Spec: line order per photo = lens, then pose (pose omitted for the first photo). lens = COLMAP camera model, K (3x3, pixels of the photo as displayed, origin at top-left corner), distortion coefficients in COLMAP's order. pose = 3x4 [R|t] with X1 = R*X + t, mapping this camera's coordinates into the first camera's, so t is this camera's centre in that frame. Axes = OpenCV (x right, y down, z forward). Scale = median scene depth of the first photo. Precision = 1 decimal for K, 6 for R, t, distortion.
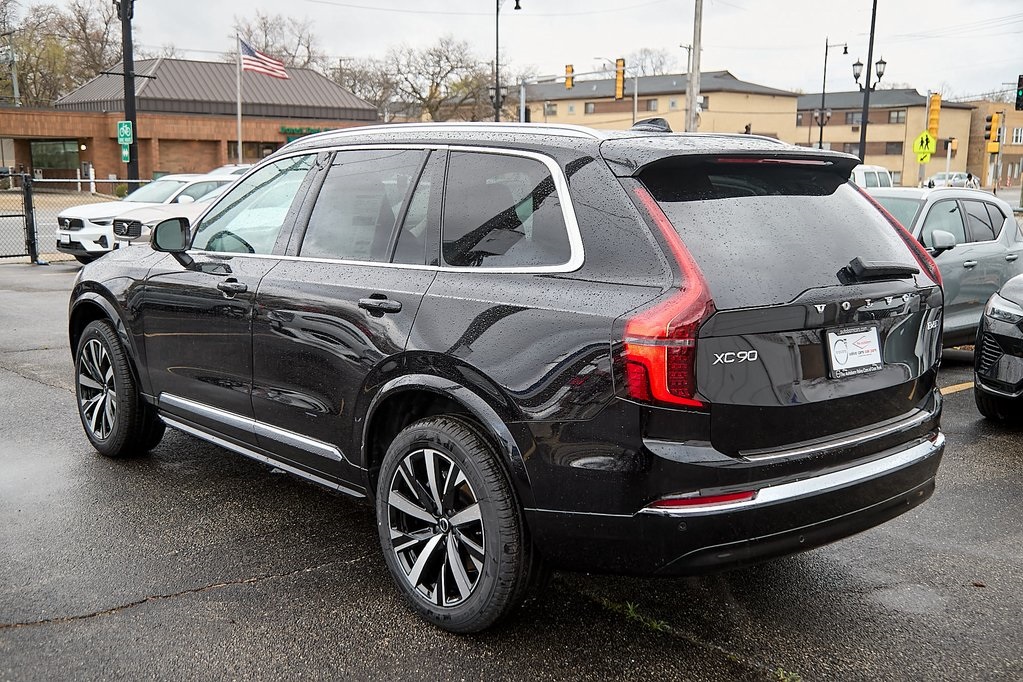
lens RADIAL K [[1093.2, 0, 518.4], [0, 1093.2, 346.2], [0, 0, 1]] dist [0.038410, 0.134171]
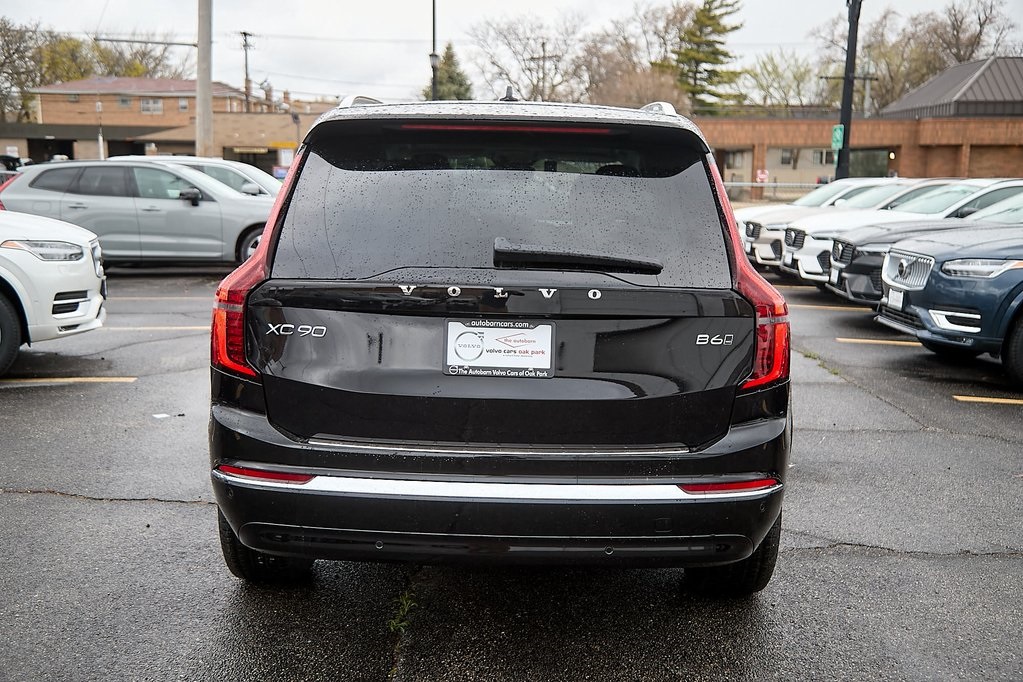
lens RADIAL K [[1162.7, 0, 515.0], [0, 1162.7, 341.3], [0, 0, 1]] dist [0.071609, 0.017457]
pose [[0.741636, 0.102078, -0.662990, 0.093910], [-0.117521, 0.992840, 0.021402, -0.002264], [0.660427, 0.062043, 0.748322, 0.034734]]
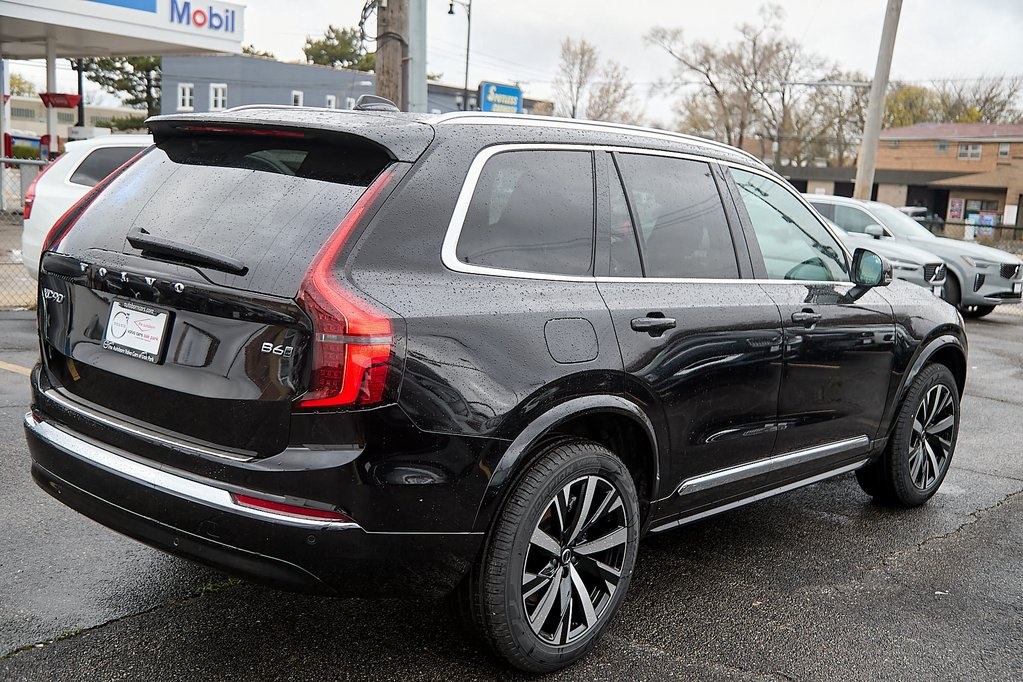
lens RADIAL K [[1162.7, 0, 515.0], [0, 1162.7, 341.3], [0, 0, 1]] dist [0.071609, 0.017457]
pose [[0.115007, 0.136072, -0.984001, 0.133804], [-0.222866, 0.968856, 0.107930, -0.016660], [0.968042, 0.206887, 0.141751, 0.120636]]
